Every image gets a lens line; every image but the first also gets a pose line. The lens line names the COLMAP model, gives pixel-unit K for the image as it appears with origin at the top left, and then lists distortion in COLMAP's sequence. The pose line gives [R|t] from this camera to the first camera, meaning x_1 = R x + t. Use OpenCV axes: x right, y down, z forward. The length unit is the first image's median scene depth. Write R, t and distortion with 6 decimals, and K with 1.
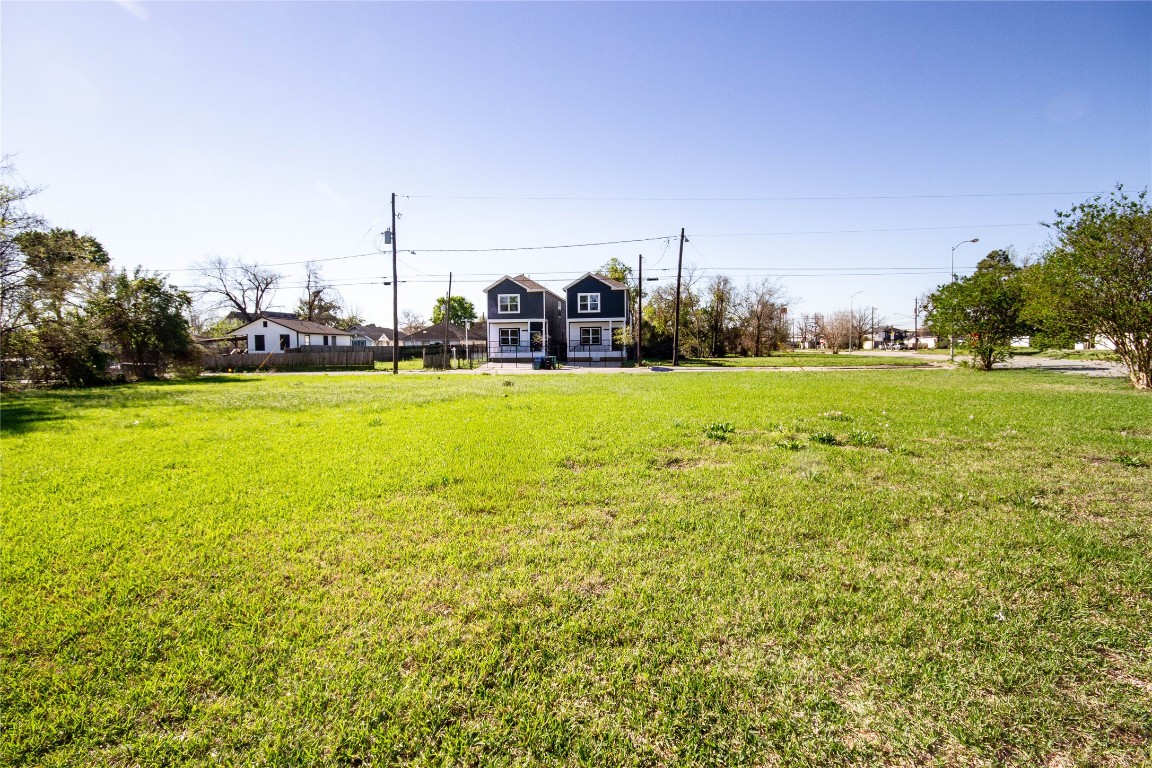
lens RADIAL K [[591.7, 0, 583.3], [0, 591.7, 380.0], [0, 0, 1]] dist [0.003873, -0.000177]
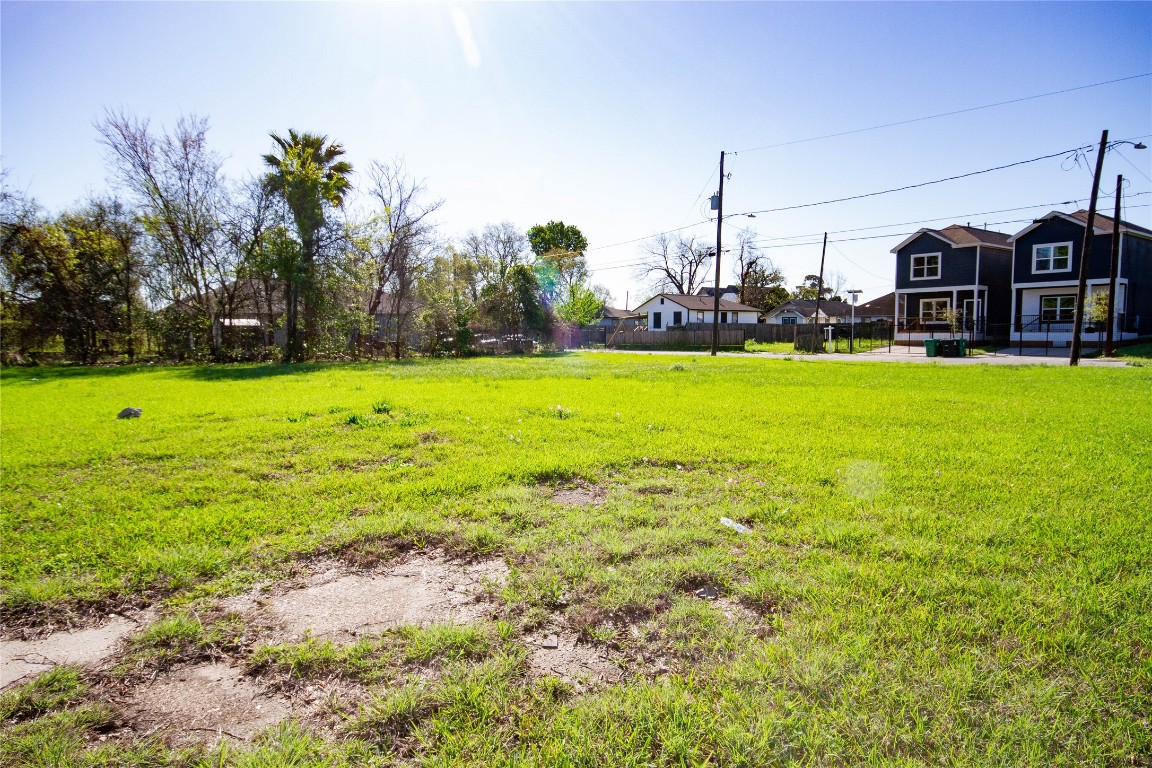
lens RADIAL K [[718.6, 0, 577.2], [0, 718.6, 385.6], [0, 0, 1]] dist [0.007688, 0.001940]
pose [[0.700233, 0.062519, -0.711172, 0.218547], [-0.040180, 0.998030, 0.048174, -0.006437], [0.712783, -0.005158, 0.701366, 0.062231]]
